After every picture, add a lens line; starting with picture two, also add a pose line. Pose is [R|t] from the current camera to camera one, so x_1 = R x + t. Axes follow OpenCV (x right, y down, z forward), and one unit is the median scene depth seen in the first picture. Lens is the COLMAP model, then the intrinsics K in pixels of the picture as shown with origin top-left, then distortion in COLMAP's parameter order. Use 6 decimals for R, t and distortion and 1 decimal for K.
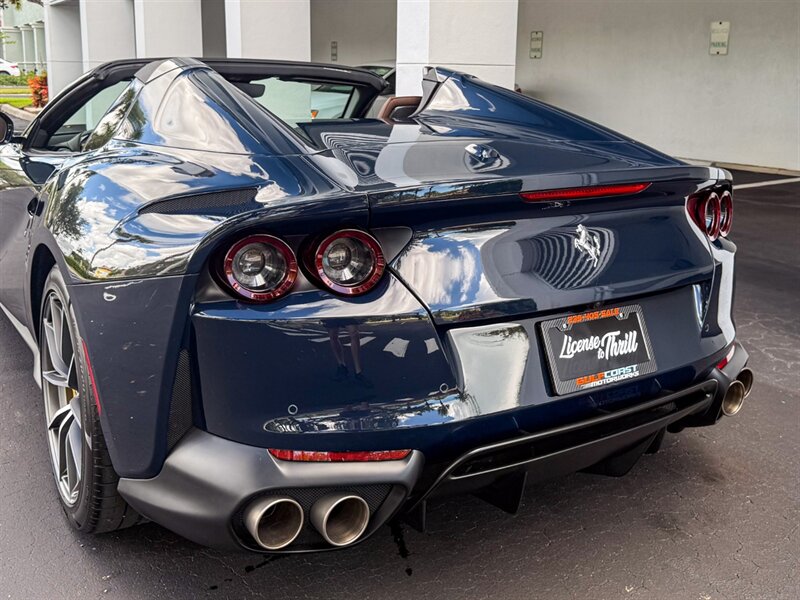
lens RADIAL K [[812.6, 0, 415.0], [0, 812.6, 220.7], [0, 0, 1]] dist [0.135334, -0.285281]
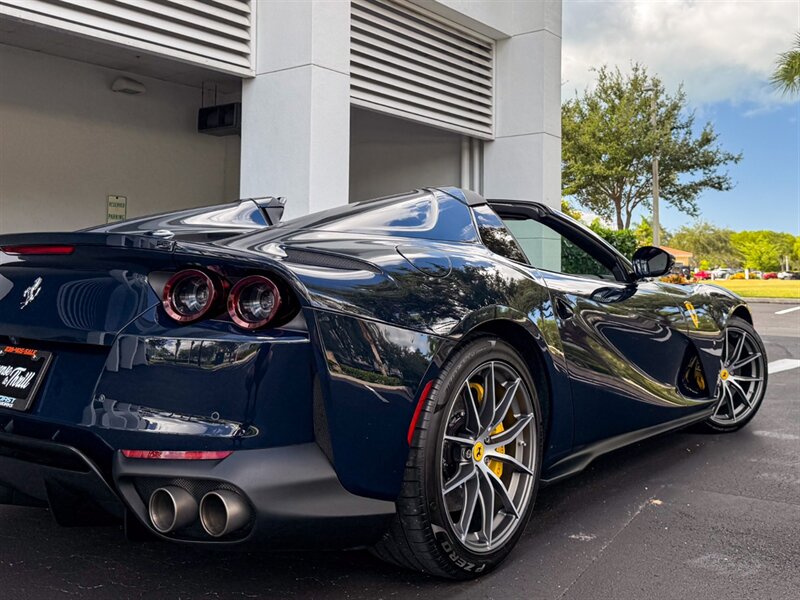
lens RADIAL K [[786.2, 0, 451.7], [0, 786.2, 216.6], [0, 0, 1]] dist [0.150125, -0.283594]
pose [[0.376069, -0.084634, -0.922718, 1.559599], [-0.167591, 0.973183, -0.157567, 0.001925], [0.911310, 0.213896, 0.351800, 1.112578]]
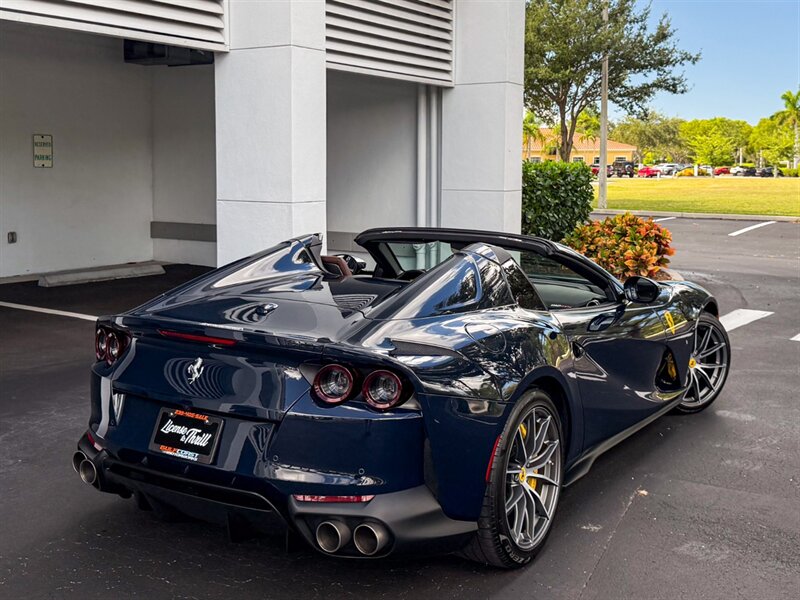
lens RADIAL K [[907.2, 0, 401.7], [0, 907.2, 222.9], [0, 0, 1]] dist [0.178004, -0.383959]
pose [[0.417830, 0.039183, -0.907680, 2.011356], [-0.160756, 0.986494, -0.031416, -0.266453], [0.894190, 0.159042, 0.418485, 0.545644]]
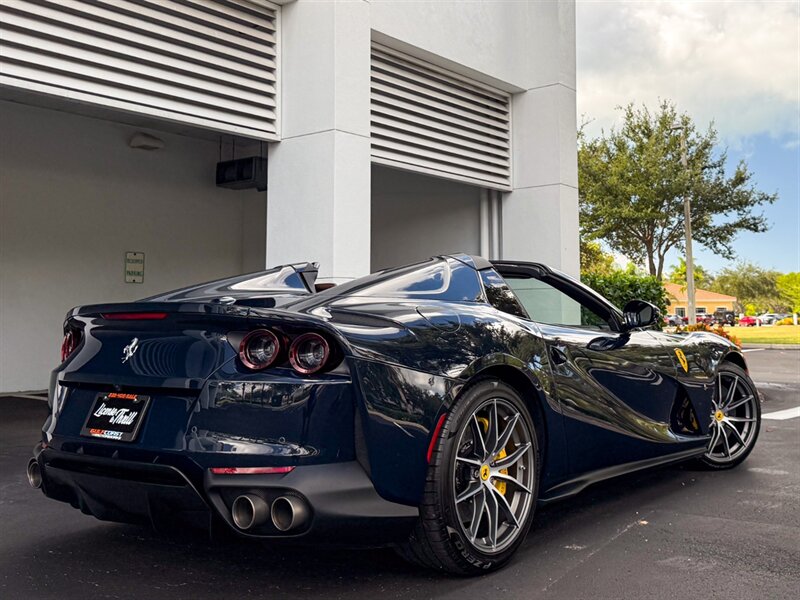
lens RADIAL K [[851.2, 0, 475.9], [0, 851.2, 221.6], [0, 0, 1]] dist [0.181716, -0.394841]
pose [[0.373873, -0.133456, -0.917828, 2.004820], [-0.151468, 0.967522, -0.202381, 0.027898], [0.915028, 0.214686, 0.341516, 0.970440]]
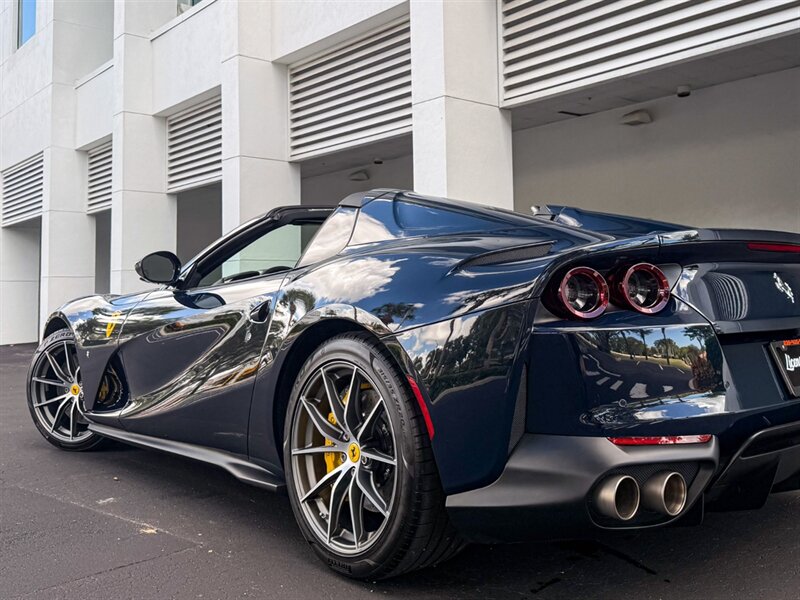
lens RADIAL K [[775.0, 0, 444.1], [0, 775.0, 236.2], [0, 0, 1]] dist [0.144966, -0.315899]
pose [[0.987788, -0.024701, 0.153835, -0.511021], [0.061997, 0.968134, -0.242639, 0.219052], [-0.142940, 0.249213, 0.957842, -0.149103]]
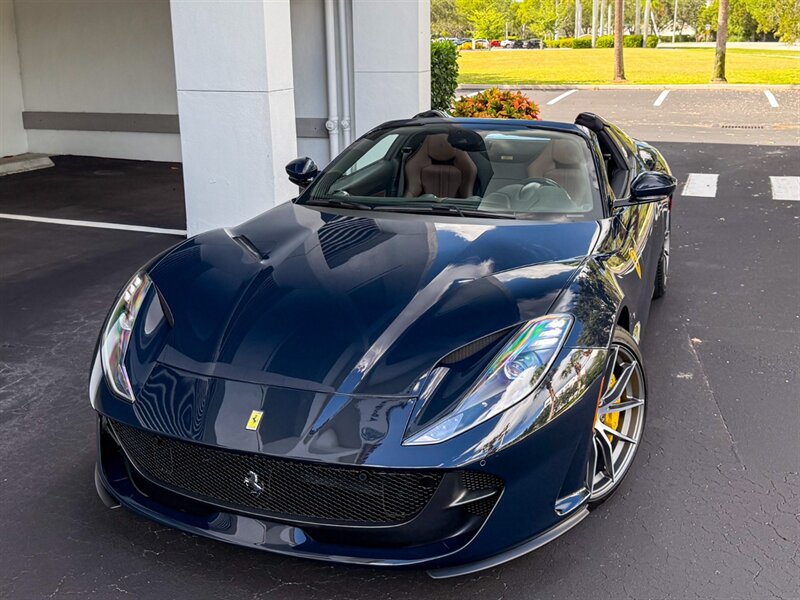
lens RADIAL K [[855.1, 0, 406.4], [0, 855.1, 218.1], [0, 0, 1]] dist [0.171633, -0.407704]
pose [[0.628480, 0.128692, -0.767106, 1.512410], [-0.114123, 0.990802, 0.072720, -0.201117], [0.769408, 0.041841, 0.637386, -0.098283]]
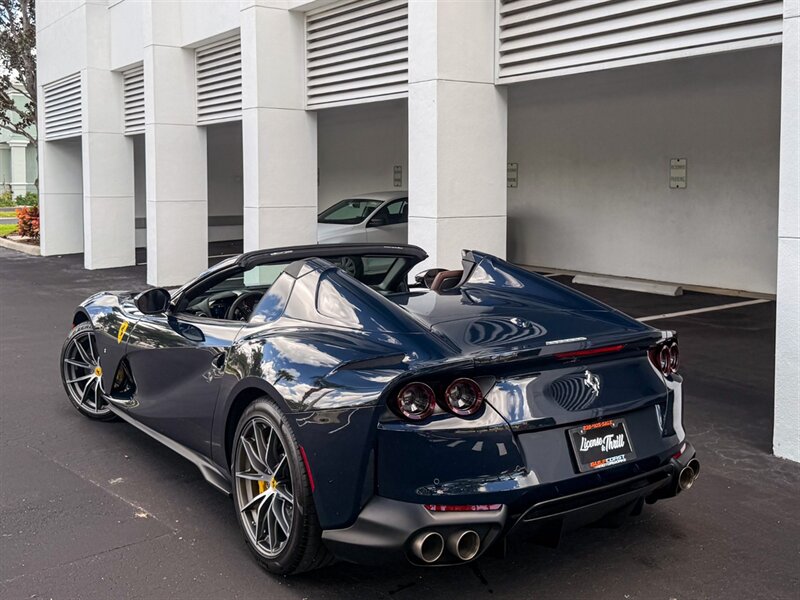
lens RADIAL K [[844.5, 0, 403.9], [0, 844.5, 223.2], [0, 0, 1]] dist [0.179033, -0.423866]
pose [[0.999410, -0.018134, 0.029153, -0.226943], [0.021751, 0.991406, -0.129004, -0.078800], [-0.026563, 0.129562, 0.991215, -0.802453]]
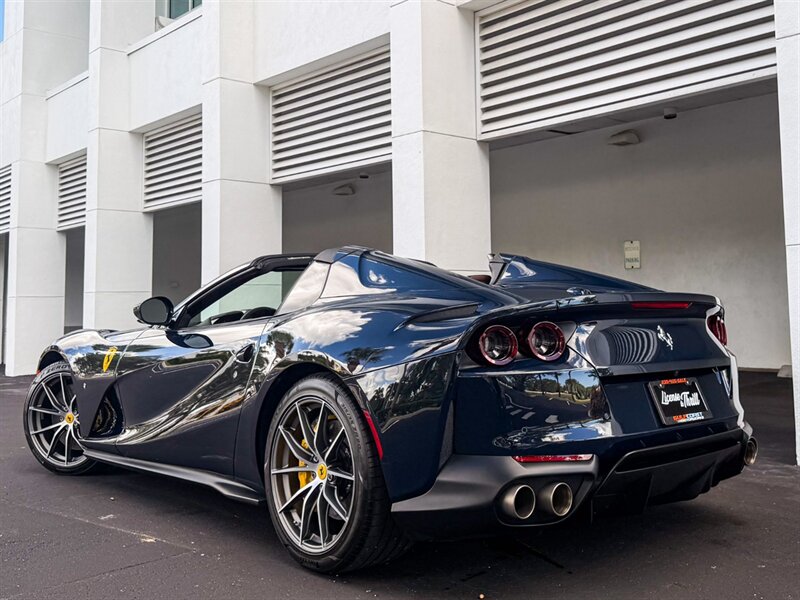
lens RADIAL K [[845.3, 0, 459.4], [0, 845.3, 230.5], [0, 0, 1]] dist [0.156925, -0.351234]
pose [[0.984023, -0.018016, 0.177127, -0.492933], [0.064130, 0.963954, -0.258223, 0.236729], [-0.166090, 0.265457, 0.949709, -0.618323]]
